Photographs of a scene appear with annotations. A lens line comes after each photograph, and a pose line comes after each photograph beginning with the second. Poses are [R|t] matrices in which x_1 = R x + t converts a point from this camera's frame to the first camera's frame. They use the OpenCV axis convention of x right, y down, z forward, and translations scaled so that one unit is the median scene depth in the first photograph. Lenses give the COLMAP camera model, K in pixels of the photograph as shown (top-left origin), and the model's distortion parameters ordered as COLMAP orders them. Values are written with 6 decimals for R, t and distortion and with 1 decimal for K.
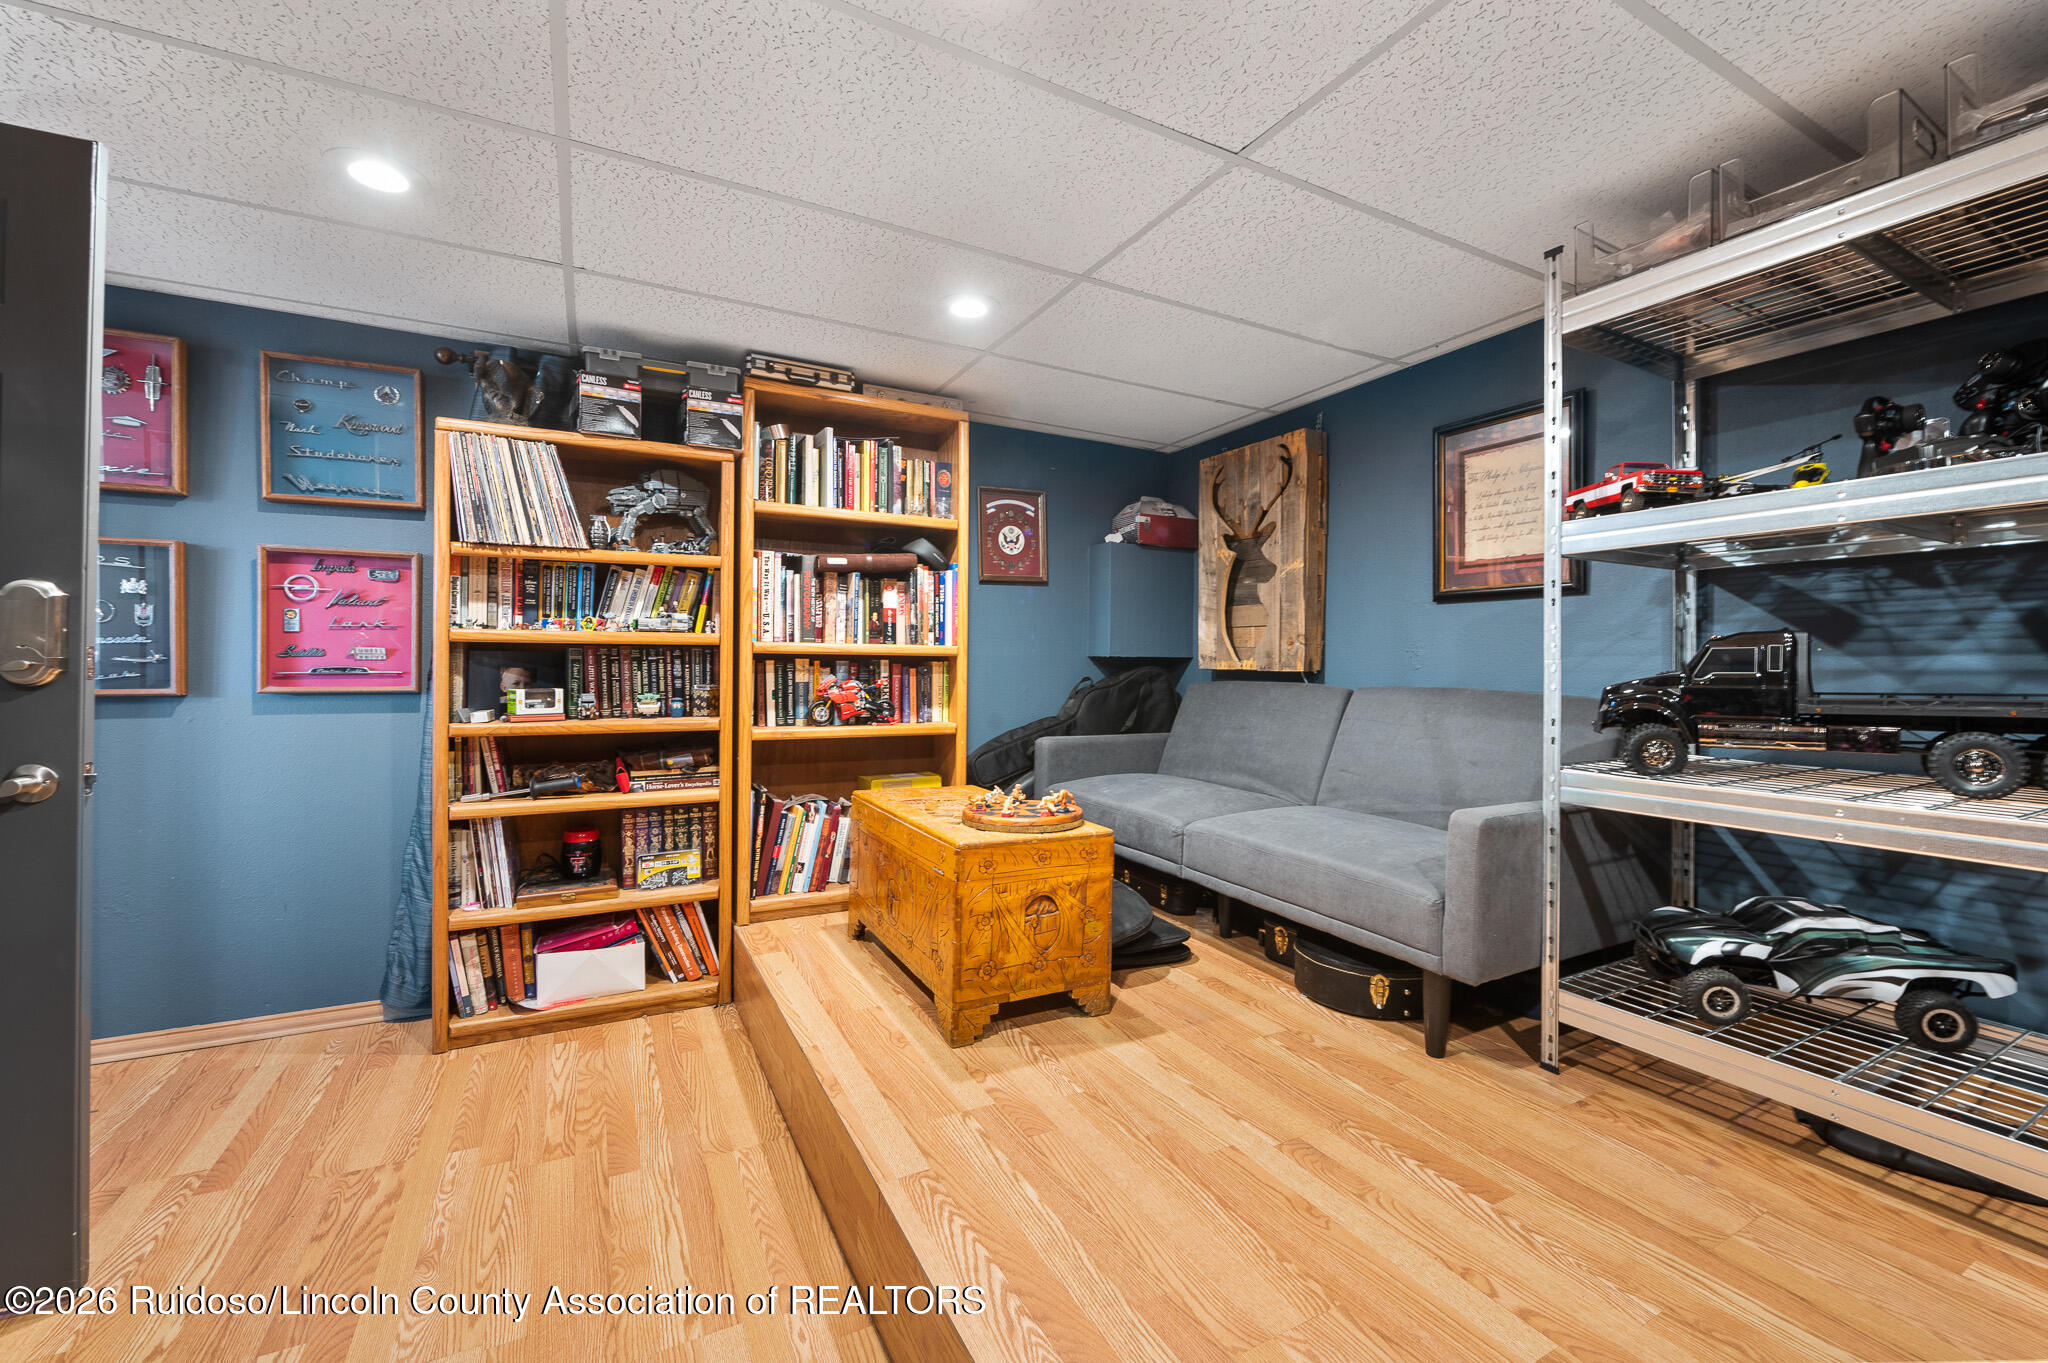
lens RADIAL K [[832.5, 0, 1036.5], [0, 832.5, 666.4], [0, 0, 1]] dist [-0.008831, -0.000356]
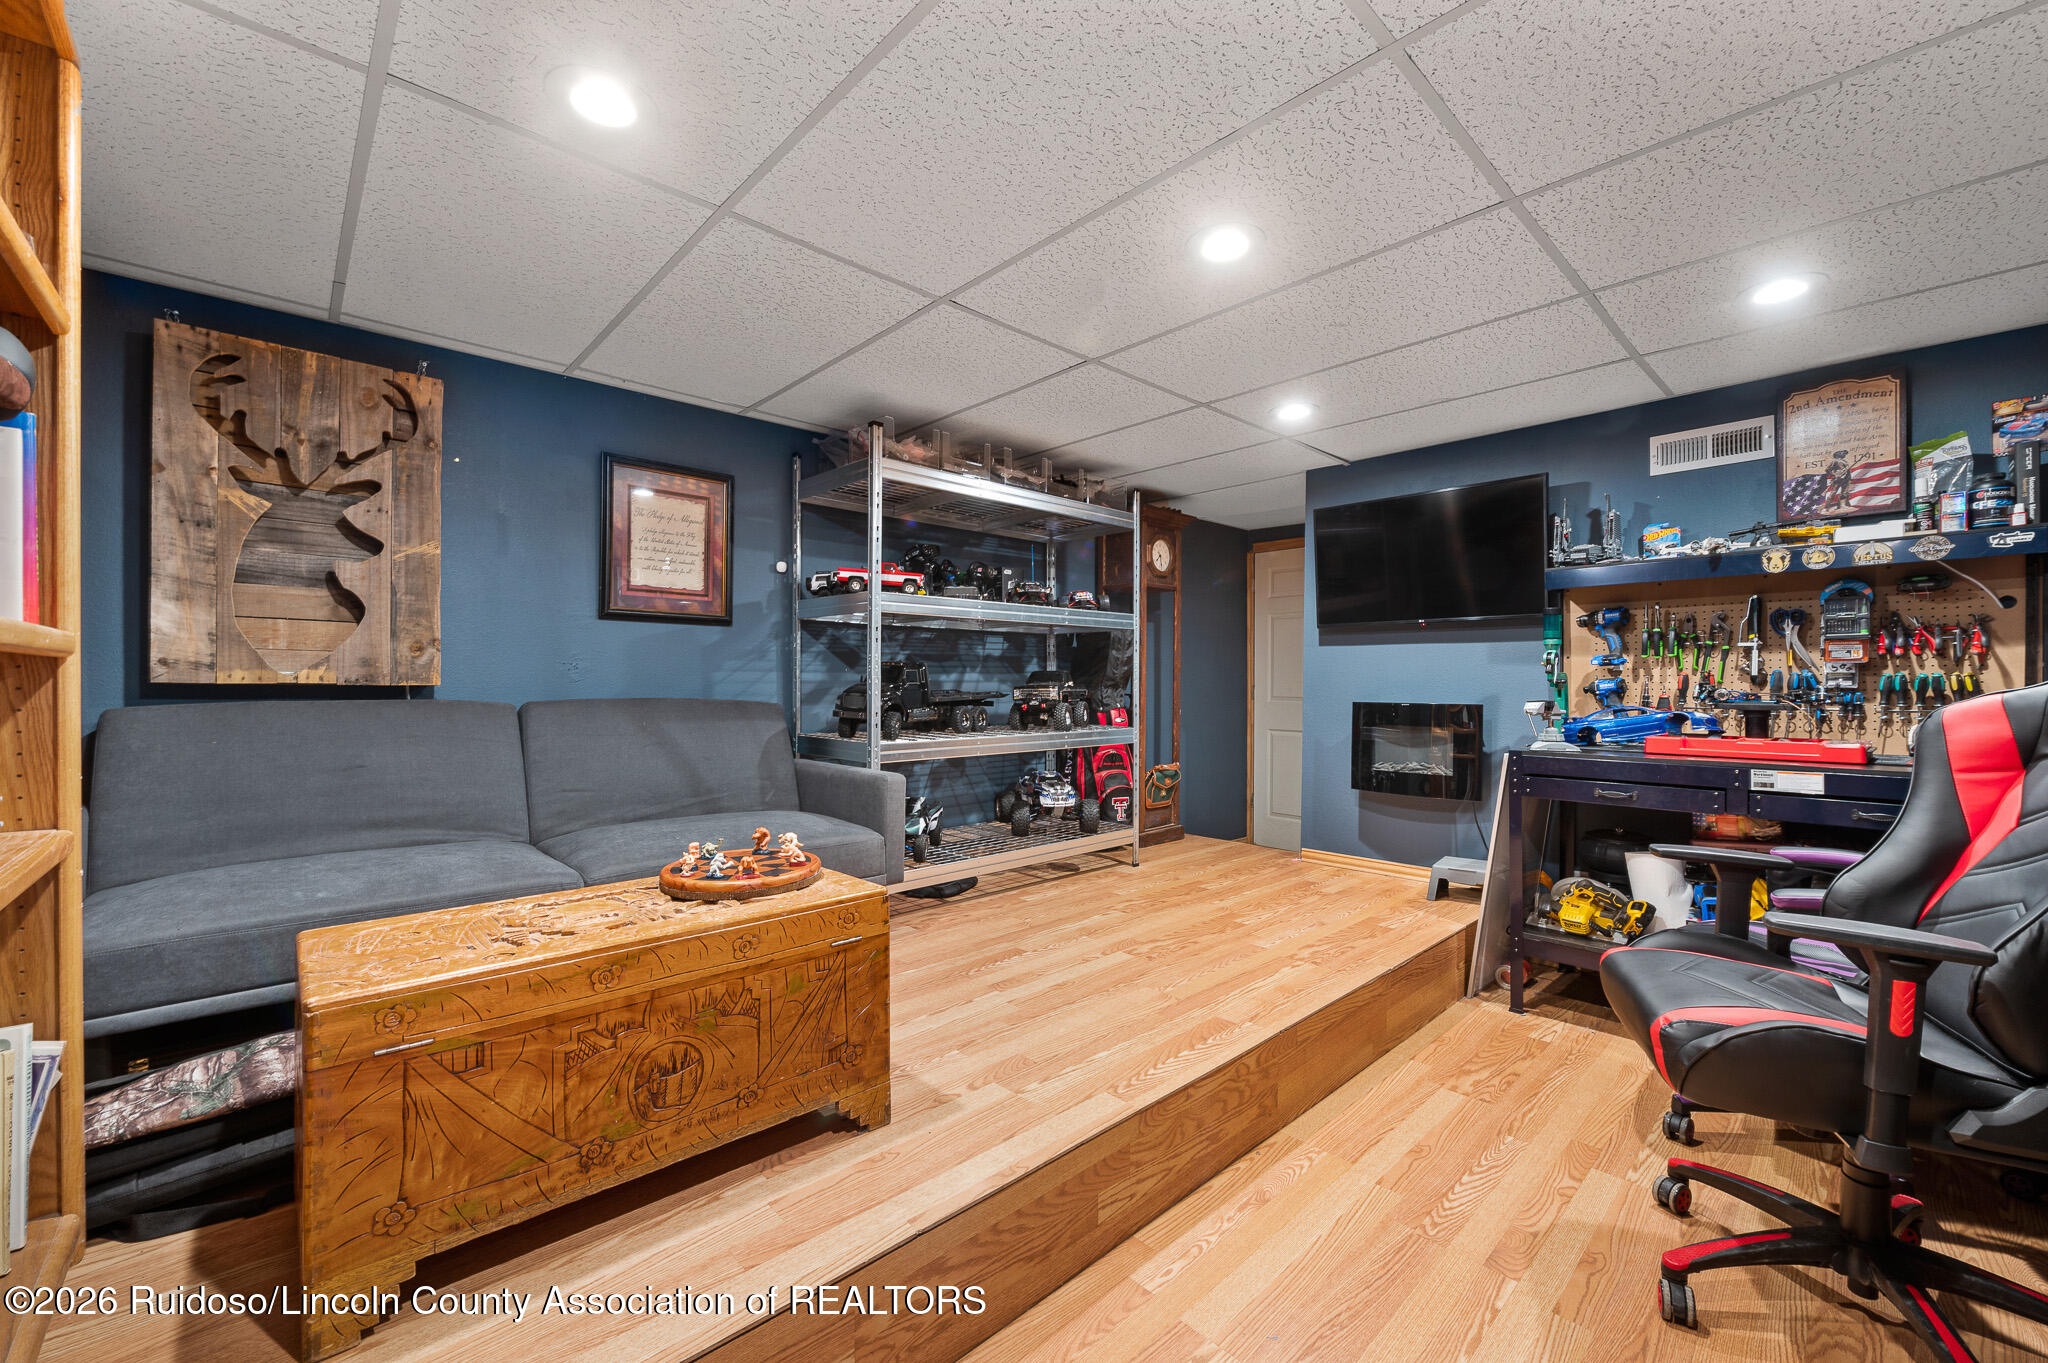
lens RADIAL K [[817.5, 0, 1024.0], [0, 817.5, 681.5], [0, 0, 1]] dist [-0.007739, -0.000040]
pose [[-0.256263, -0.006535, 0.966585, -0.674607], [-0.004546, 0.999974, 0.005556, -0.004519], [-0.966597, -0.002971, -0.256286, 0.765313]]
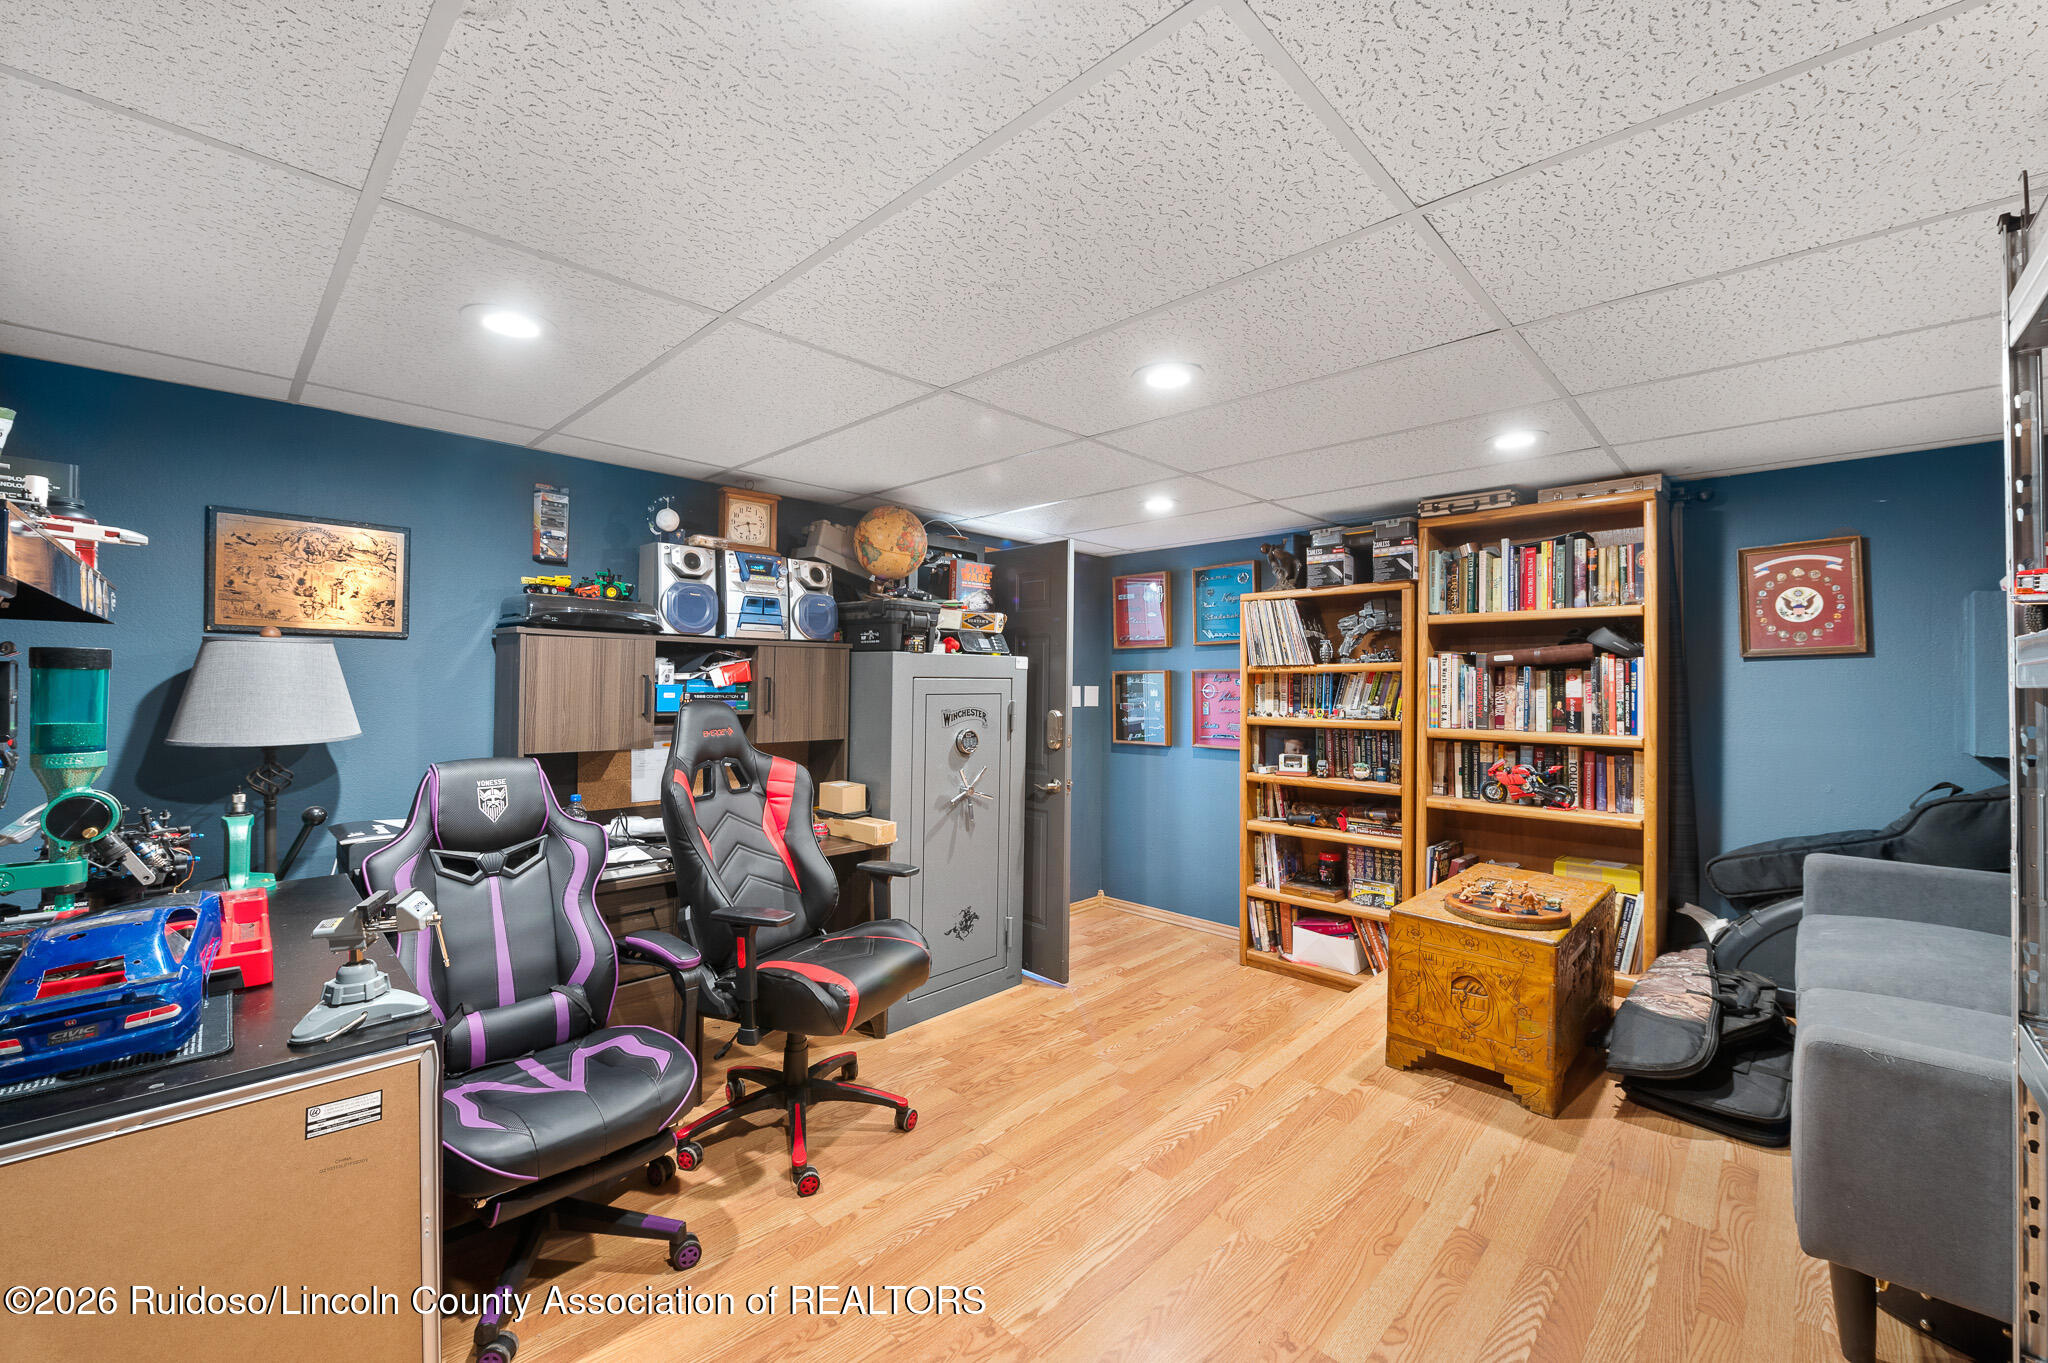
lens RADIAL K [[817.5, 0, 1024.0], [0, 817.5, 681.5], [0, 0, 1]] dist [-0.007739, -0.000040]
pose [[0.299488, -0.009016, -0.954057, 0.670760], [-0.003060, 0.999941, -0.010410, -0.088331], [0.954095, 0.006037, 0.299443, 0.053137]]
